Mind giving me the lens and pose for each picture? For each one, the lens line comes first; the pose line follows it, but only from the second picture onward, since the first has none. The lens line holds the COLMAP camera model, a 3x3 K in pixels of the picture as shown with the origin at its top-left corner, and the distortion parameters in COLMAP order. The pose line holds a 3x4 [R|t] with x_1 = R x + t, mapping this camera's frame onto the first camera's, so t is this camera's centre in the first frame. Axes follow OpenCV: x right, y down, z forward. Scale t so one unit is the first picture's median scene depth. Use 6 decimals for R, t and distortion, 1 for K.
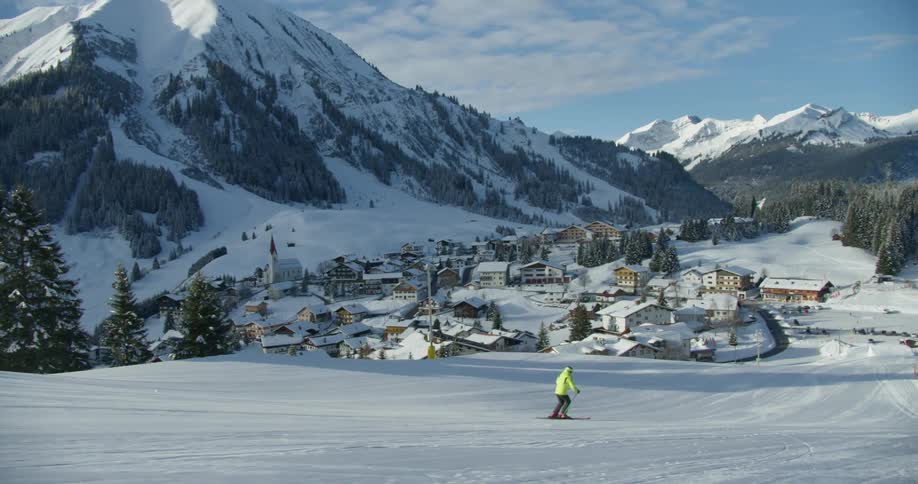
lens RADIAL K [[735.8, 0, 459.0], [0, 735.8, 242.0], [0, 0, 1]] dist [-0.131270, 0.108112]
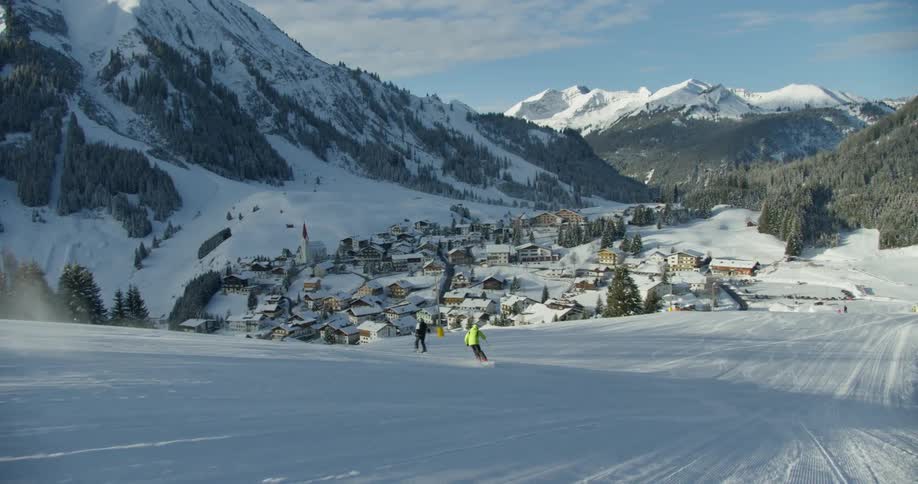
lens RADIAL K [[735.8, 0, 459.0], [0, 735.8, 242.0], [0, 0, 1]] dist [-0.131270, 0.108112]
pose [[0.988188, -0.007602, 0.153058, -0.124735], [0.000134, 0.998811, 0.048748, -0.022990], [-0.153247, -0.048152, 0.987014, -0.141550]]
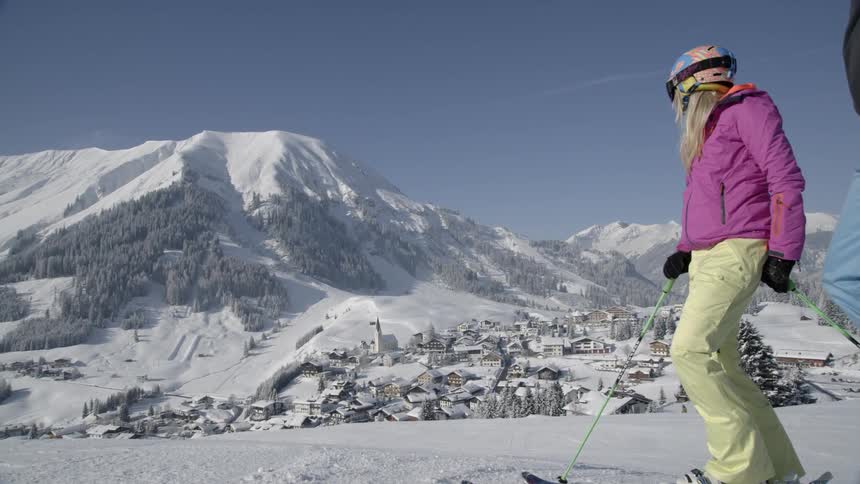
lens RADIAL K [[566.0, 0, 430.0], [0, 566.0, 242.0], [0, 0, 1]] dist [-0.137993, 0.130154]
pose [[0.999876, 0.002654, -0.015491, -0.095082], [-0.004719, 0.990858, -0.134823, -0.004184], [0.014991, 0.134879, 0.990749, -0.028043]]
